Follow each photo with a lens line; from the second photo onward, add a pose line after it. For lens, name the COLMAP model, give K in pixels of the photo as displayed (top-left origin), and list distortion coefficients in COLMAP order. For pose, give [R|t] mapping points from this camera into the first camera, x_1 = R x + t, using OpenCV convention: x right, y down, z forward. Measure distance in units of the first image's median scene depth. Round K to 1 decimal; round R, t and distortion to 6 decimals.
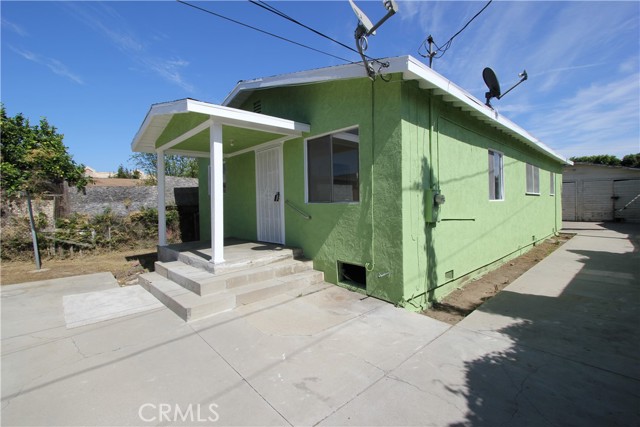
lens RADIAL K [[292.4, 0, 320.8], [0, 292.4, 207.9], [0, 0, 1]] dist [-0.016069, 0.000923]
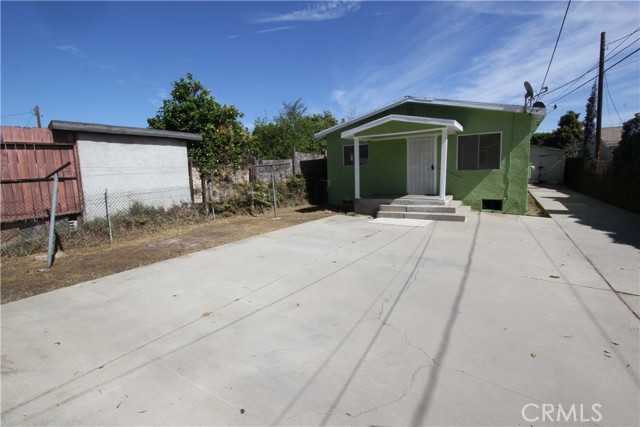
lens RADIAL K [[292.4, 0, 320.8], [0, 292.4, 207.9], [0, 0, 1]] dist [-0.016069, 0.000923]
pose [[0.969828, -0.038374, 0.240752, -0.916386], [0.015110, 0.995097, 0.097743, 0.018180], [-0.243323, -0.091156, 0.965652, -0.405869]]
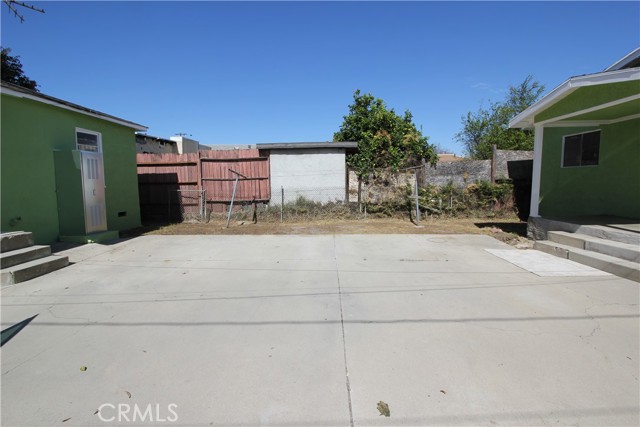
lens RADIAL K [[292.4, 0, 320.8], [0, 292.4, 207.9], [0, 0, 1]] dist [-0.016069, 0.000923]
pose [[0.710890, 0.075084, -0.699284, -0.298370], [-0.016430, 0.995786, 0.090218, 0.014112], [0.703111, -0.052646, 0.709128, -0.222242]]
